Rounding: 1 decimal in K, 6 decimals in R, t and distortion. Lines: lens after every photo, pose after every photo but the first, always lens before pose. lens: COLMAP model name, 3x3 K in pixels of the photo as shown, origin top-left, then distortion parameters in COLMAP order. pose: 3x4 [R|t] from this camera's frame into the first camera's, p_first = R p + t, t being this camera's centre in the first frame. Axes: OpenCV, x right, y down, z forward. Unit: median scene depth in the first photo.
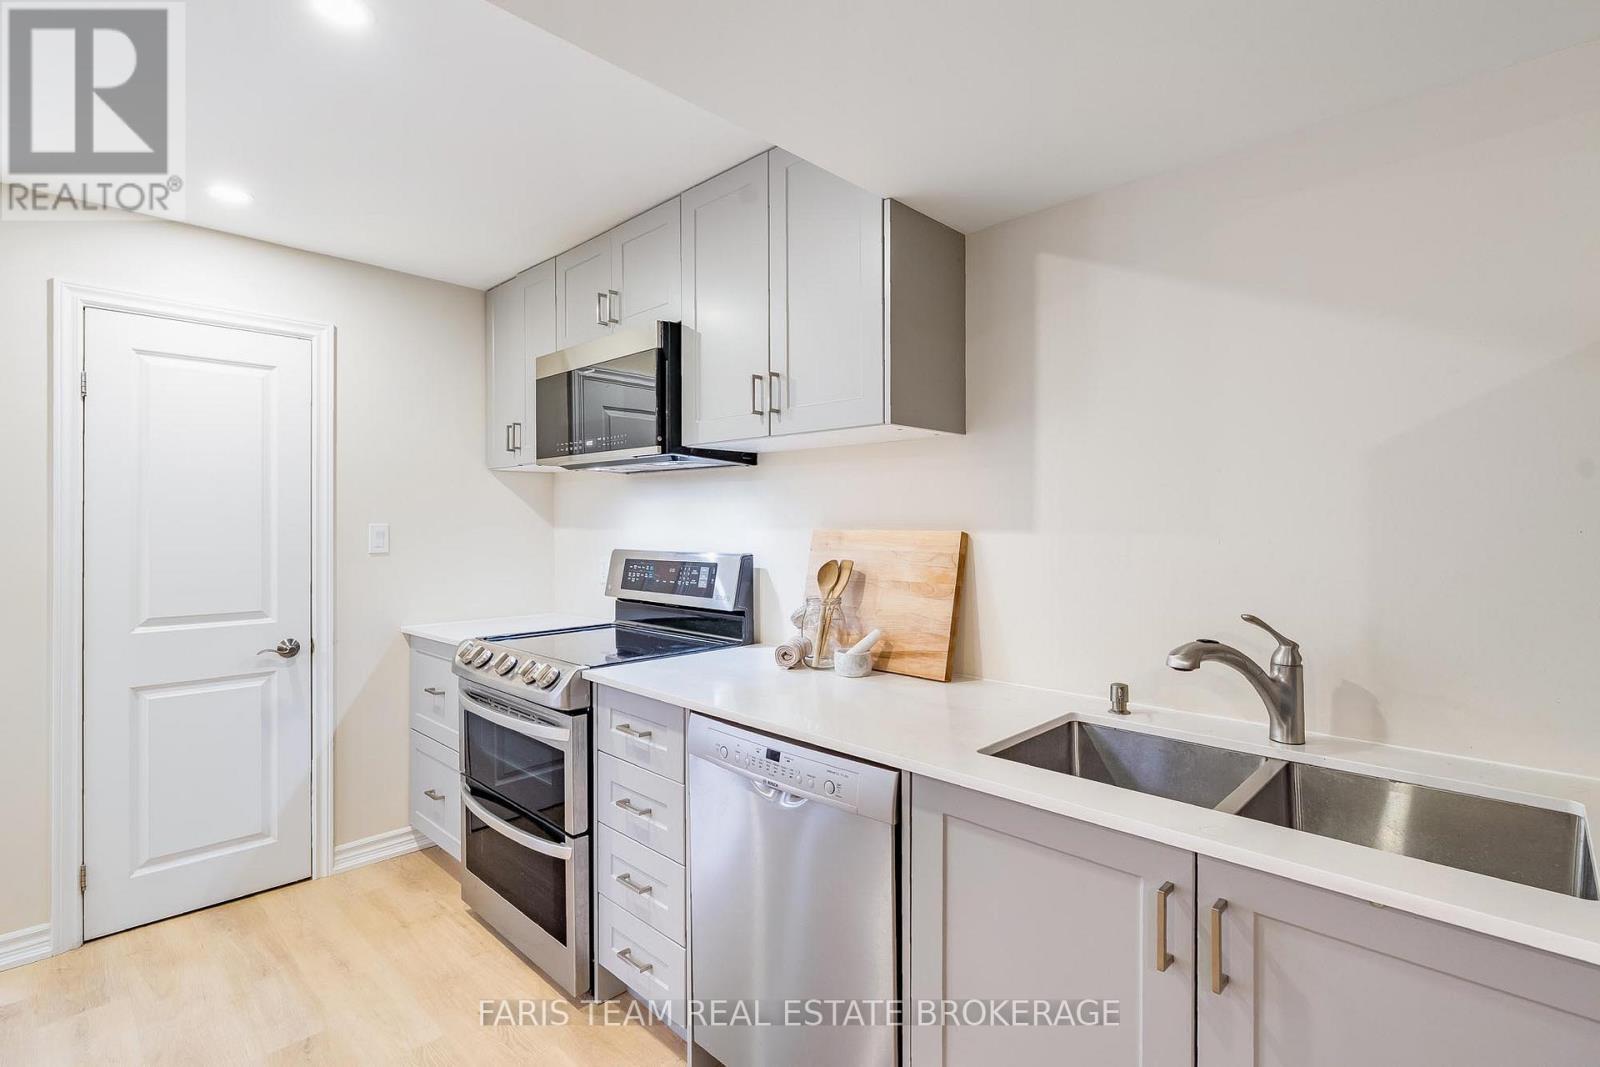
lens RADIAL K [[746.2, 0, 804.0], [0, 746.2, 529.0], [0, 0, 1]] dist [0.000490, -0.000140]
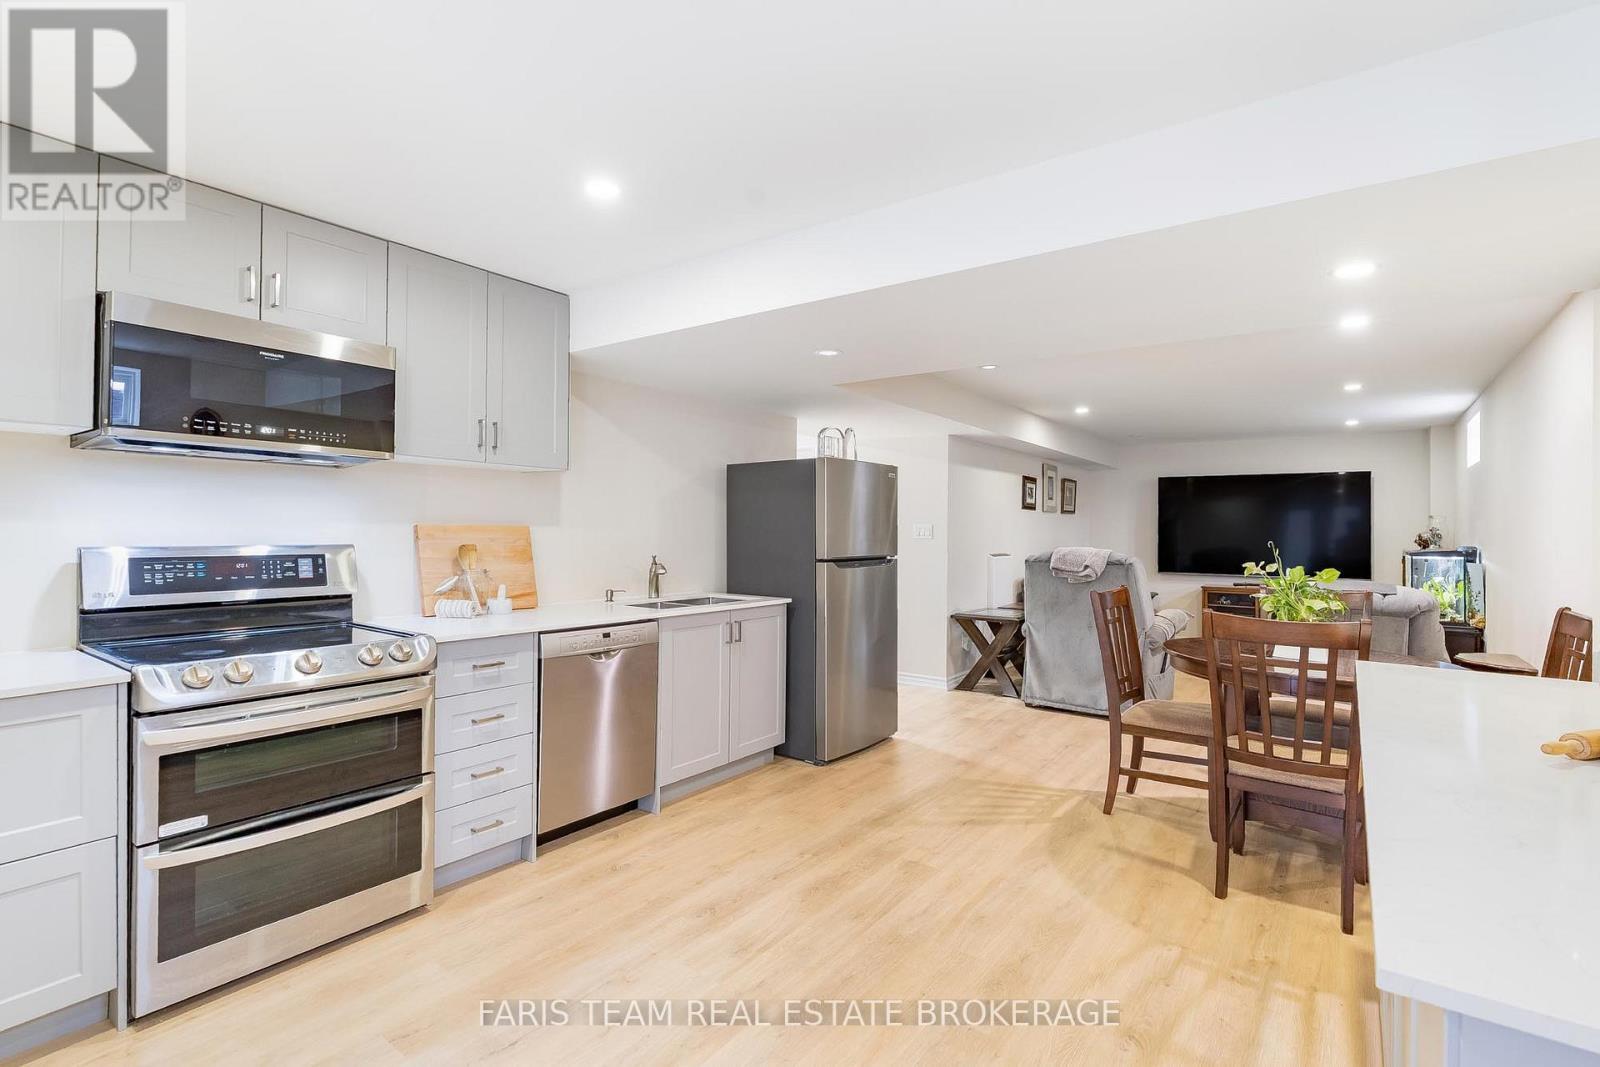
lens RADIAL K [[746.2, 0, 802.3], [0, 746.2, 528.6], [0, 0, 1]] dist [0.000490, -0.000140]
pose [[-0.125206, -0.001804, 0.992129, -1.282633], [-0.005912, 0.999982, 0.001073, 0.003611], [-0.992113, -0.005731, -0.125214, 0.436384]]
